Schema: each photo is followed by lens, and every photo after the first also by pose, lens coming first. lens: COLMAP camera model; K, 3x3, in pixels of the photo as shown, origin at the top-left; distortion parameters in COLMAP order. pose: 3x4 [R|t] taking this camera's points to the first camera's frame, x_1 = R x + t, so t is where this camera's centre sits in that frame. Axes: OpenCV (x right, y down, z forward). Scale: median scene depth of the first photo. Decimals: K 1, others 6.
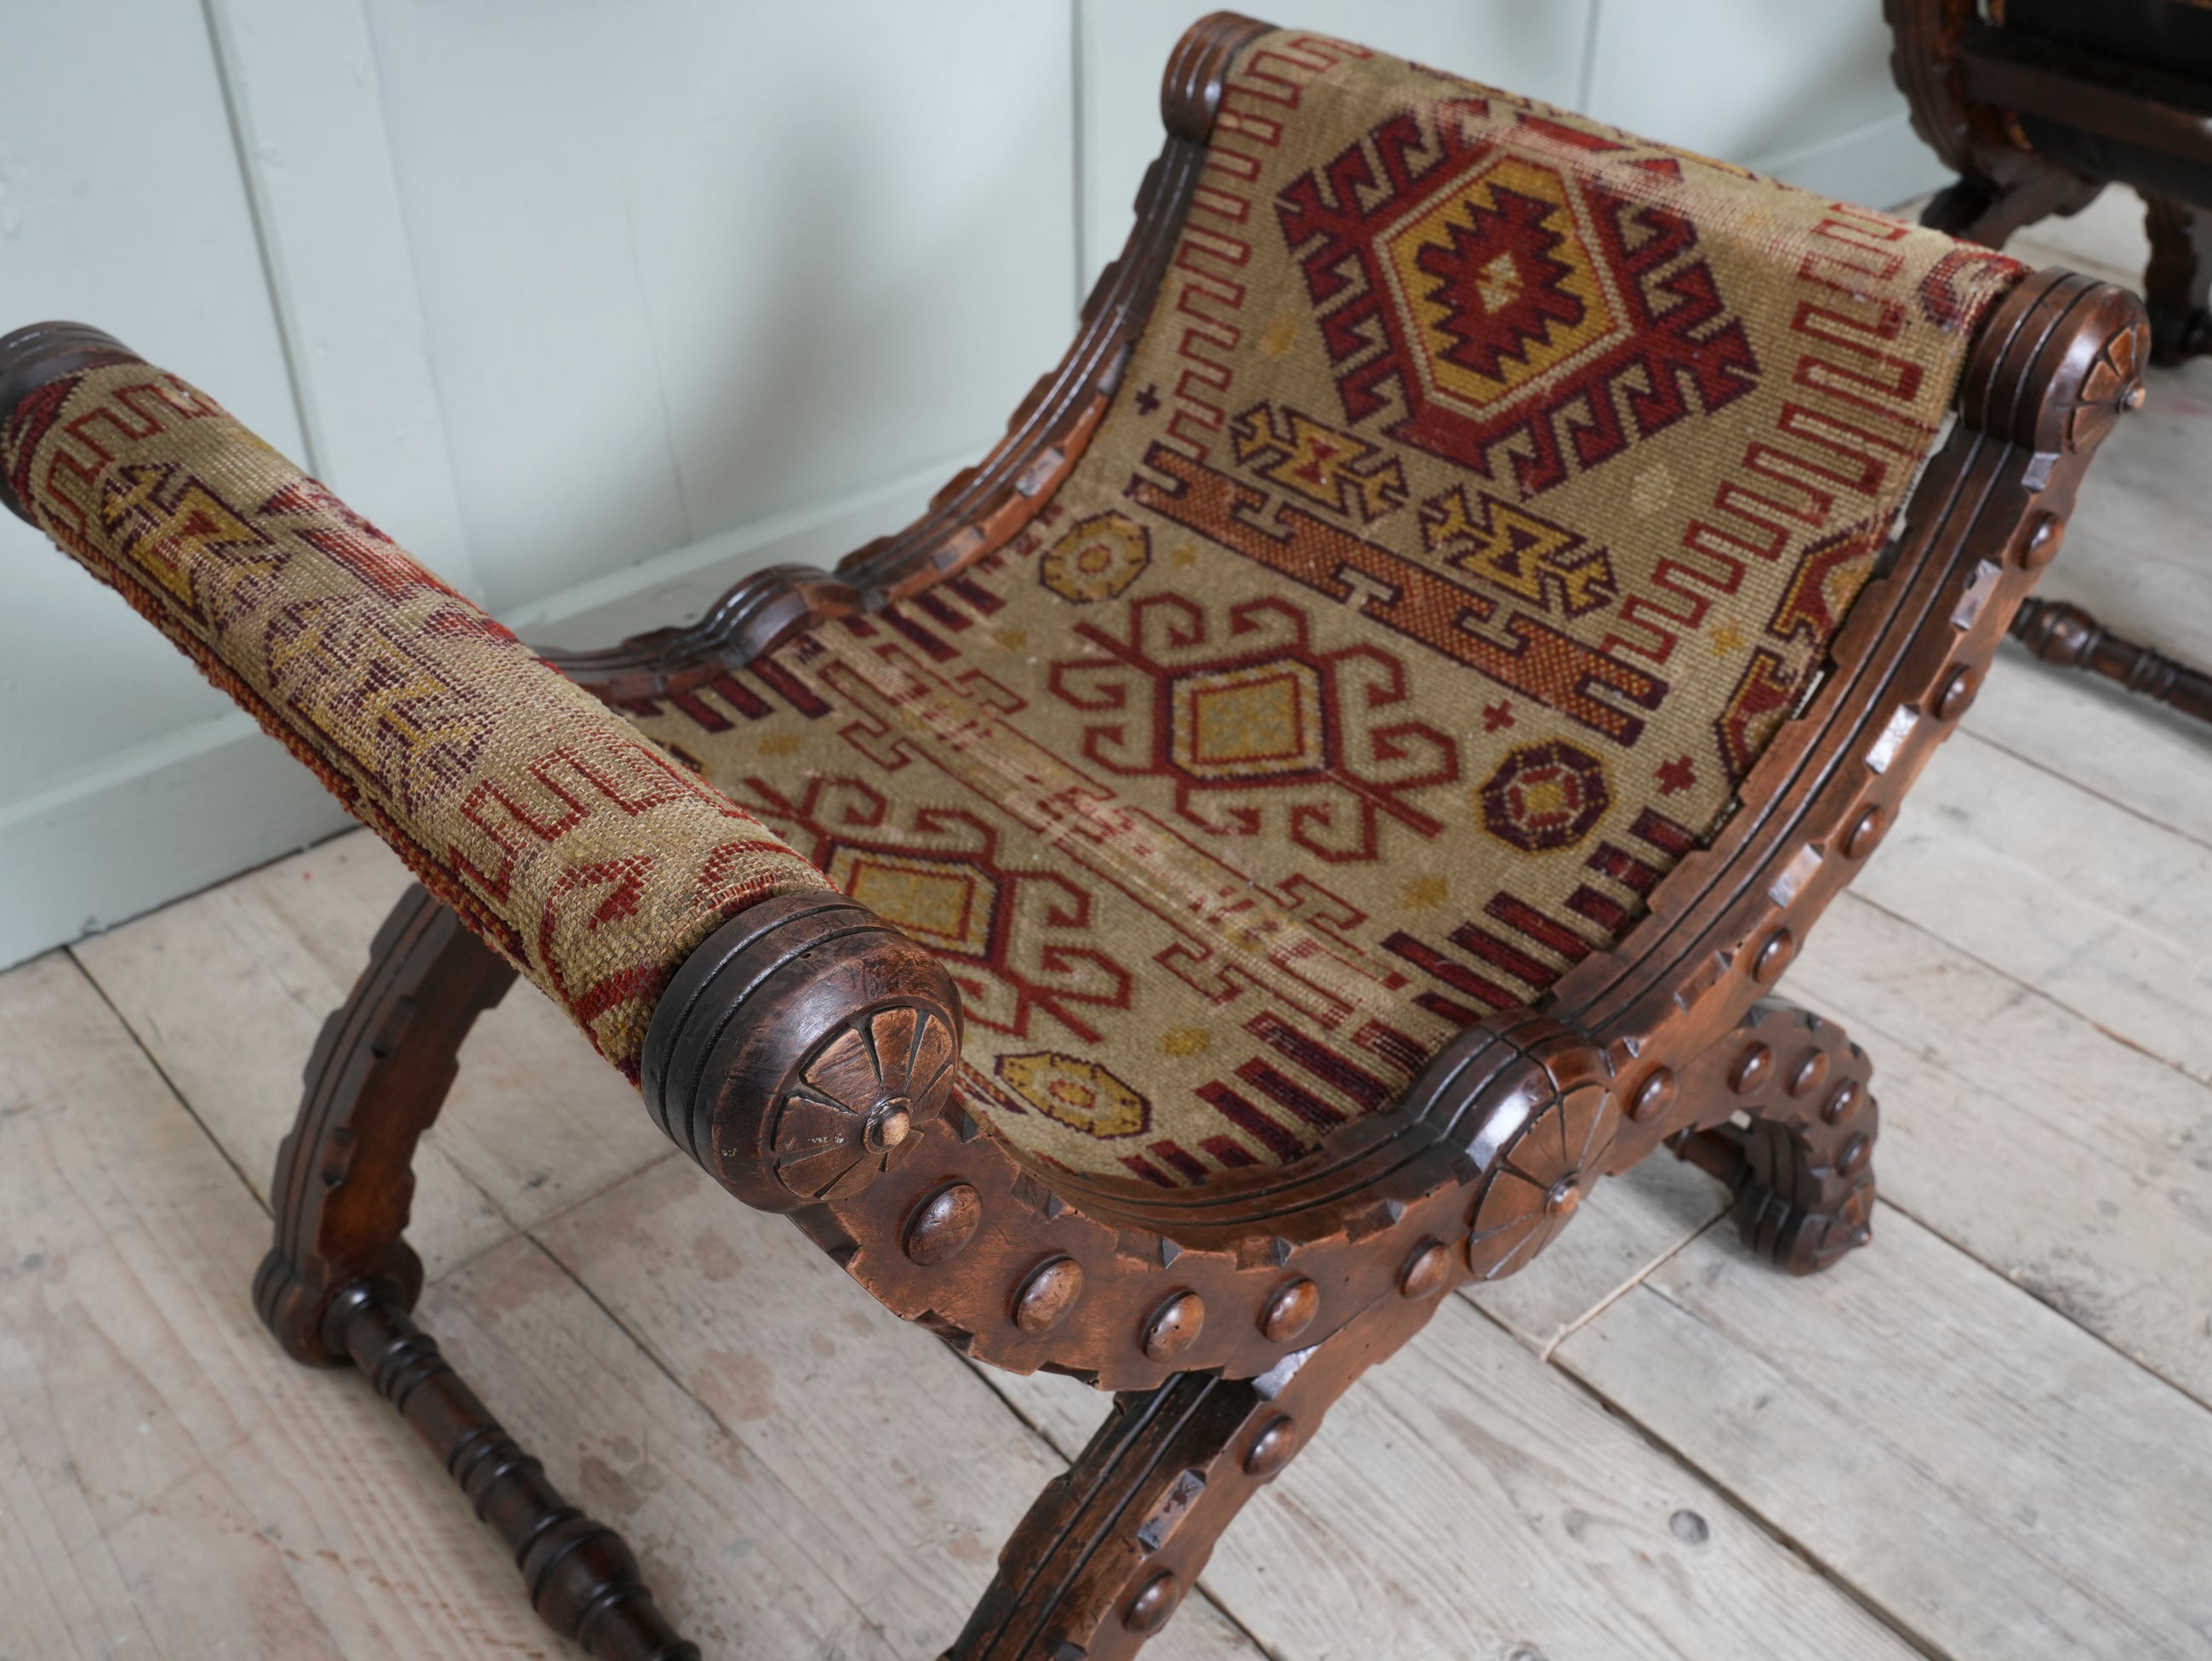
lens RADIAL K [[2181.2, 0, 1103.0], [0, 2181.2, 793.2], [0, 0, 1]] dist [-0.080367, 0.149371]
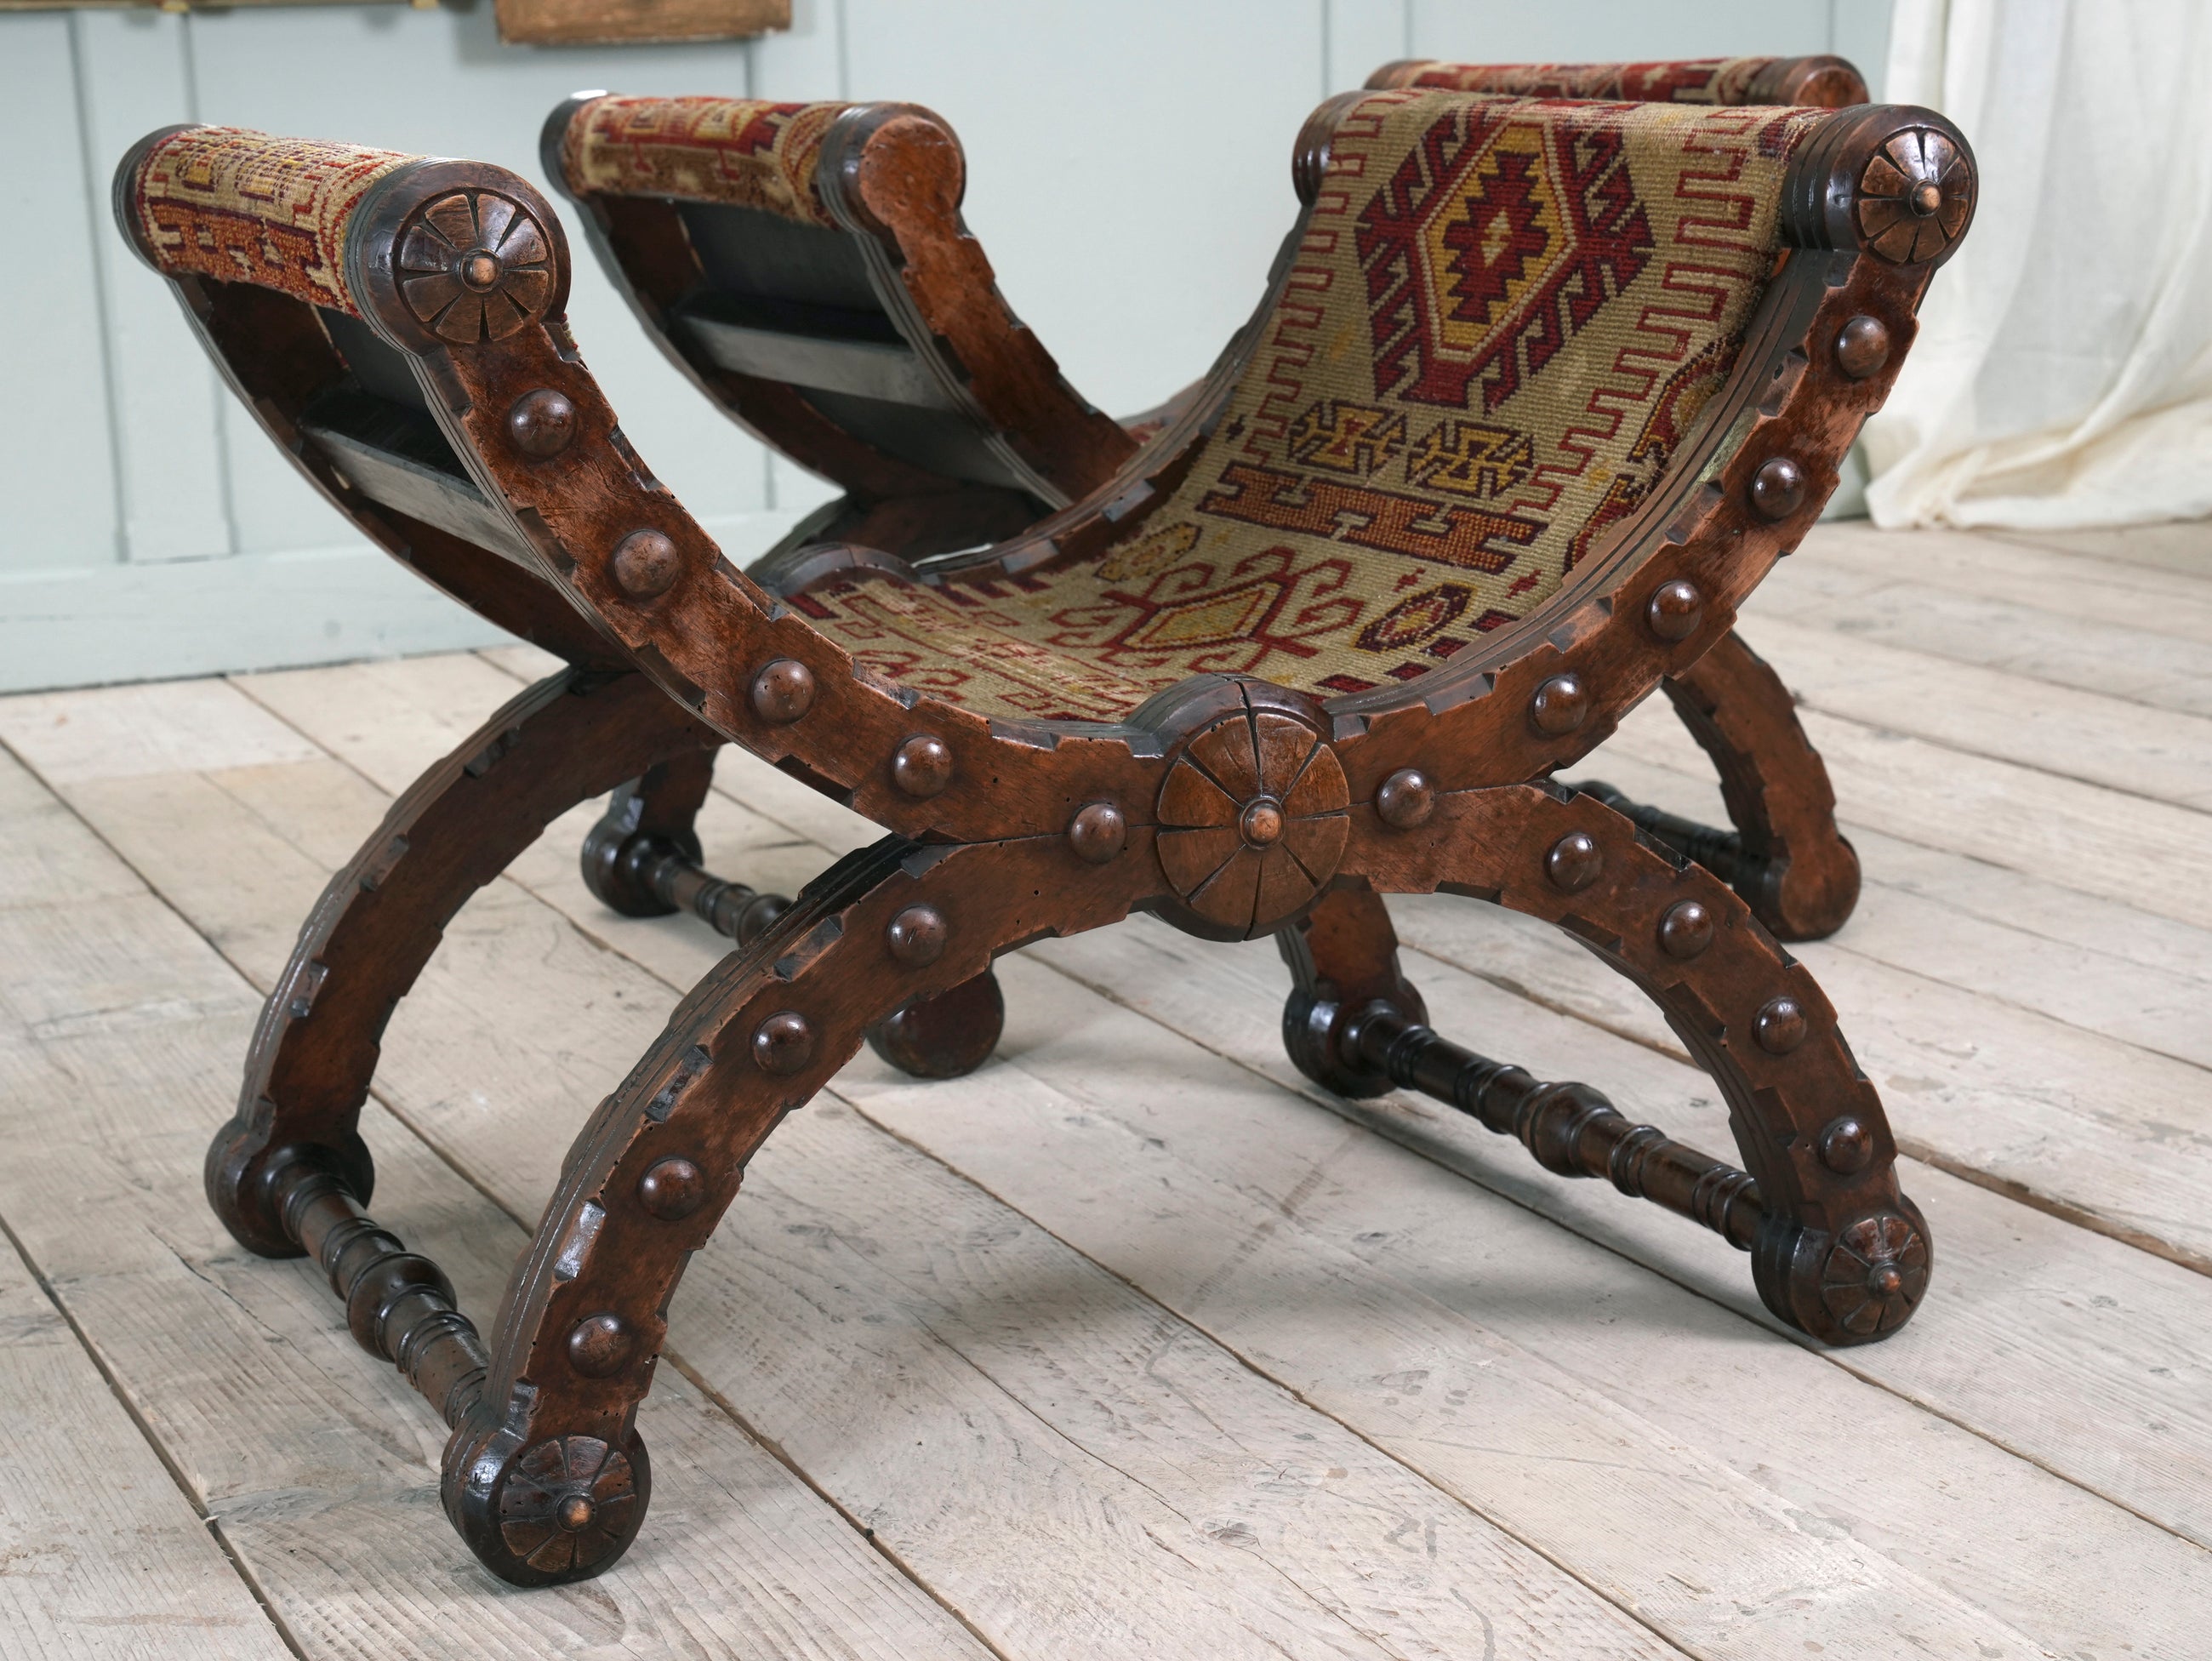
lens RADIAL K [[3855.2, 0, 1151.0], [0, 3855.2, 830.4], [0, 0, 1]] dist [0.116056, 0.451391]
pose [[0.949503, 0.036915, -0.311580, 0.614893], [-0.157356, 0.915165, -0.371096, 0.738131], [0.271448, 0.401385, 0.874761, -0.549784]]
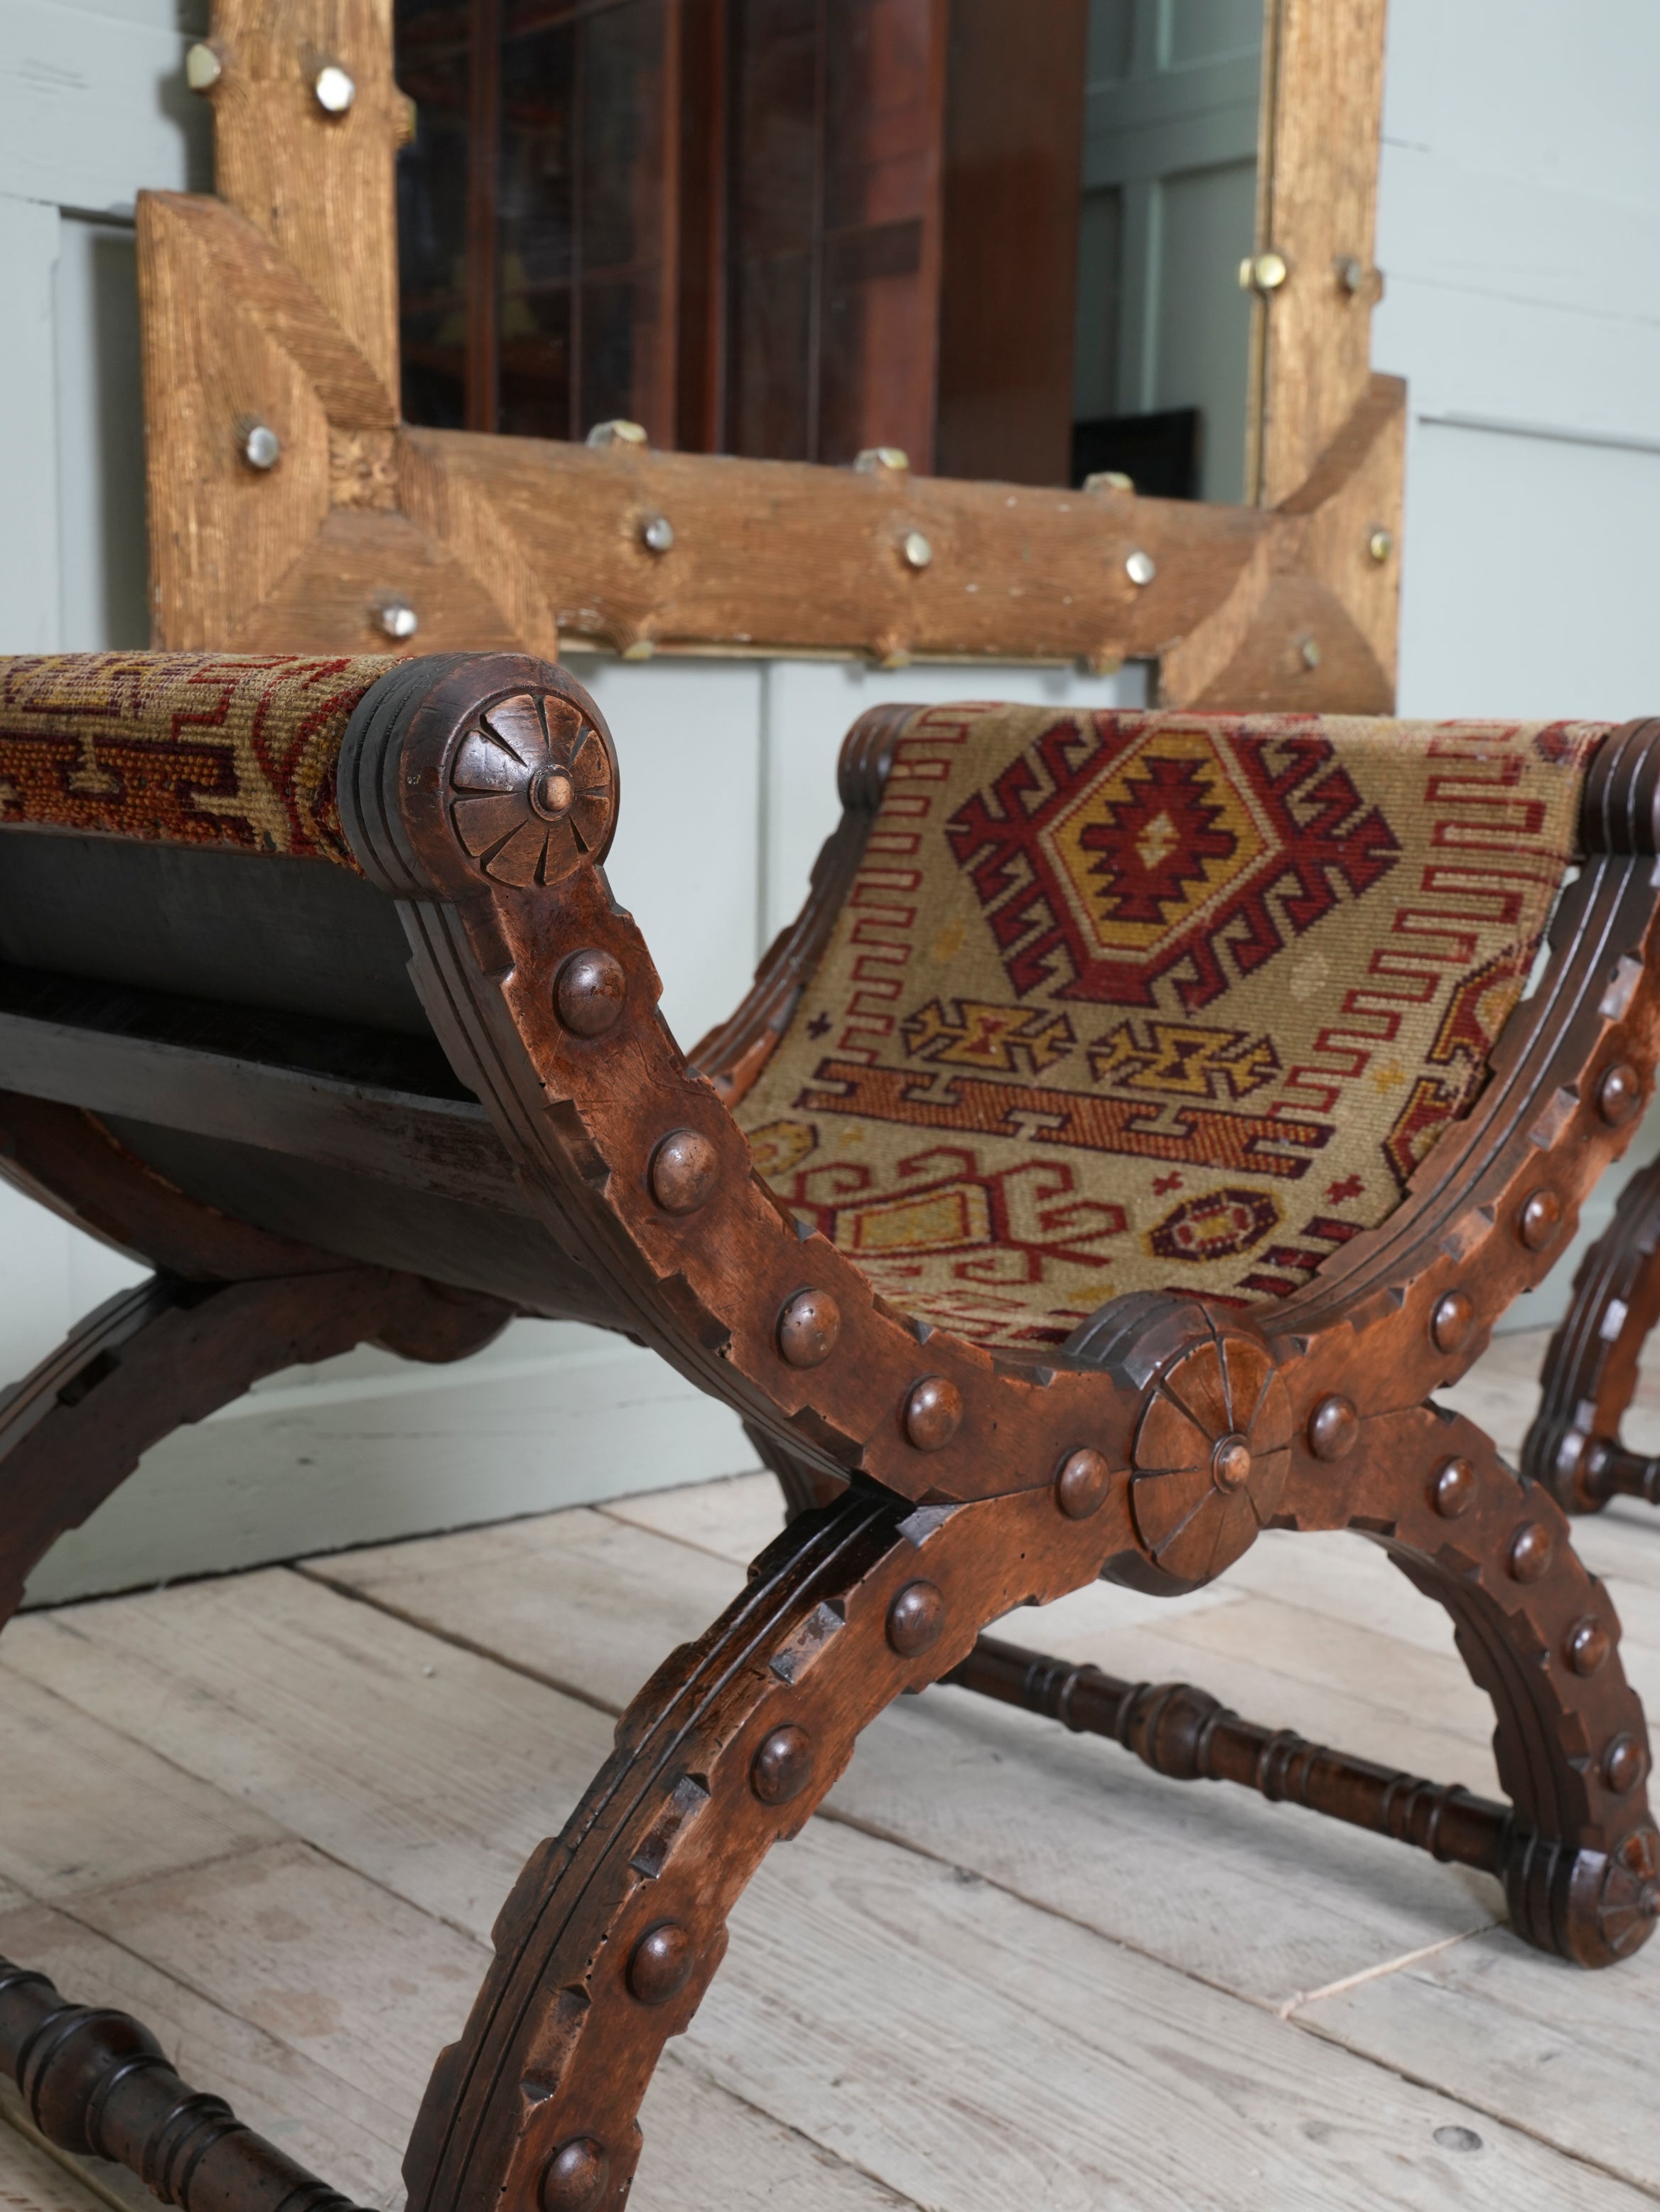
lens RADIAL K [[2815.3, 0, 830.0], [0, 2815.3, 1106.0], [0, 0, 1]] dist [0.032934, 0.064066]
pose [[0.999762, 0.021306, 0.004761, 0.023025], [-0.016503, 0.880318, -0.474098, 0.518468], [-0.014292, 0.473906, 0.880459, -0.122325]]
